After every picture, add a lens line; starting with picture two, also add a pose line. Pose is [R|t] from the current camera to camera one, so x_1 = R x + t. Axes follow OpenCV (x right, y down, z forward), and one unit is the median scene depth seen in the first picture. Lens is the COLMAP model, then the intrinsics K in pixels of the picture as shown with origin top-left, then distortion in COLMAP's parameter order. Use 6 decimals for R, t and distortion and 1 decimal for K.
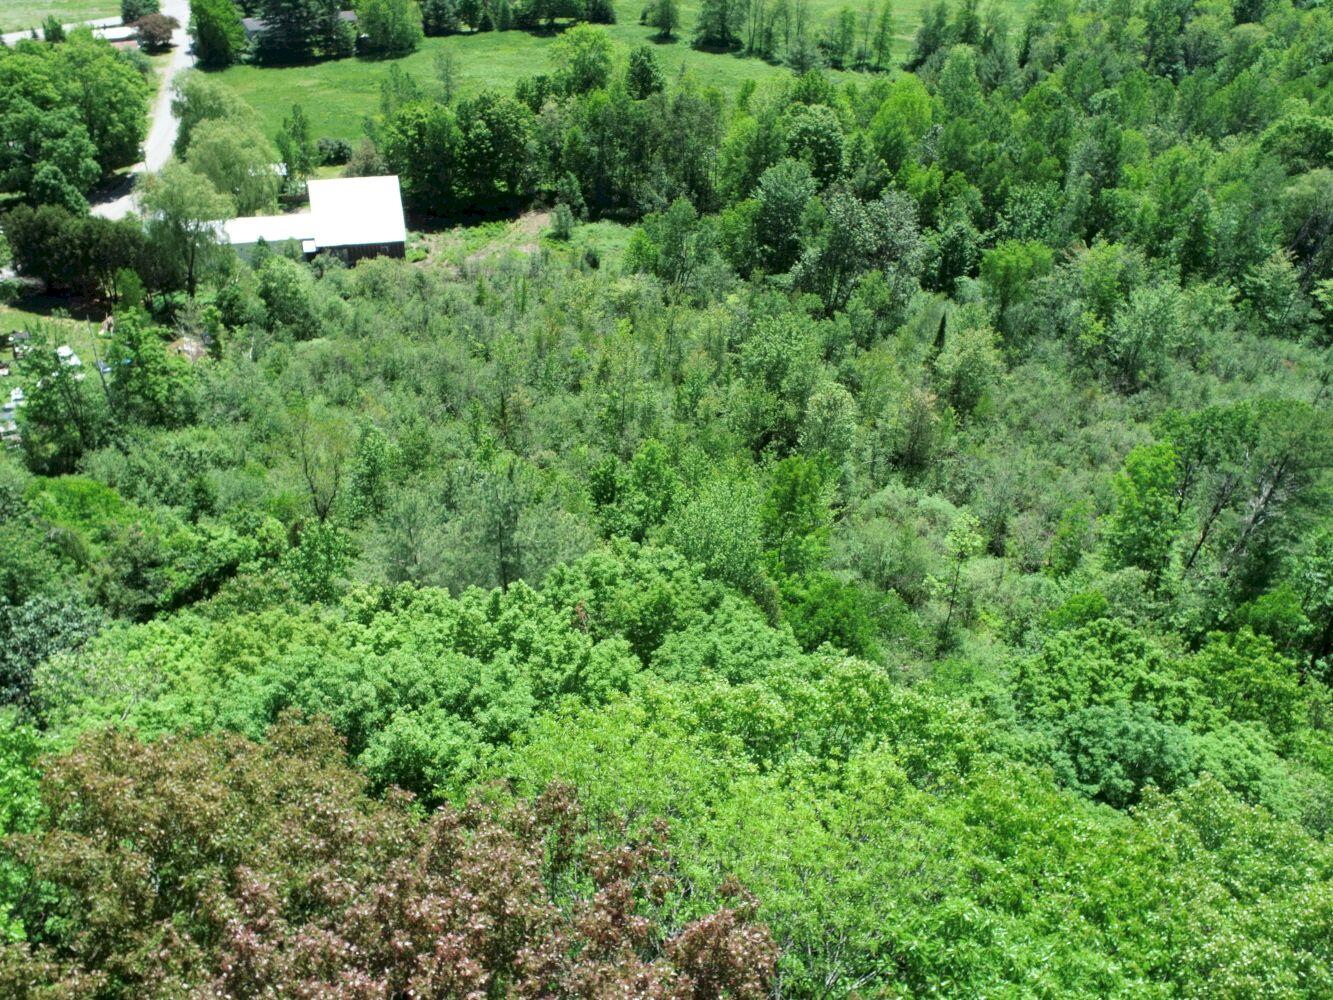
lens RADIAL K [[1058.1, 0, 668.3], [0, 1058.1, 498.3], [0, 0, 1]] dist [-0.009188, 0.012714]
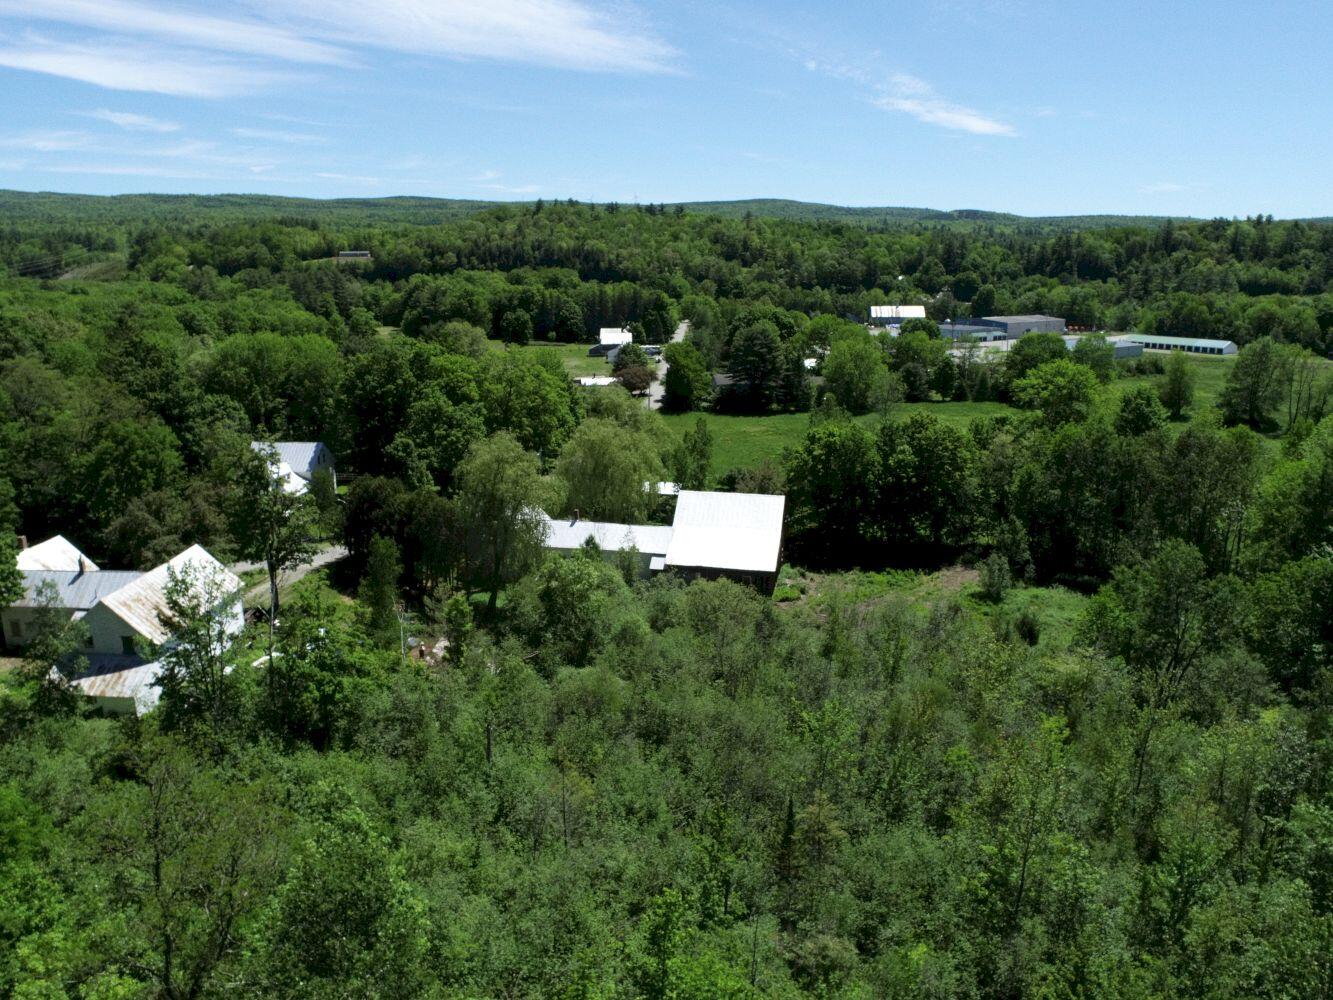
lens RADIAL K [[1058.1, 0, 661.4], [0, 1058.1, 488.0], [0, 0, 1]] dist [-0.009188, 0.012714]
pose [[0.896626, 0.084329, -0.434684, 0.004004], [-0.238803, 0.918786, -0.314335, -0.039068], [0.372874, 0.385644, 0.843945, 0.292735]]
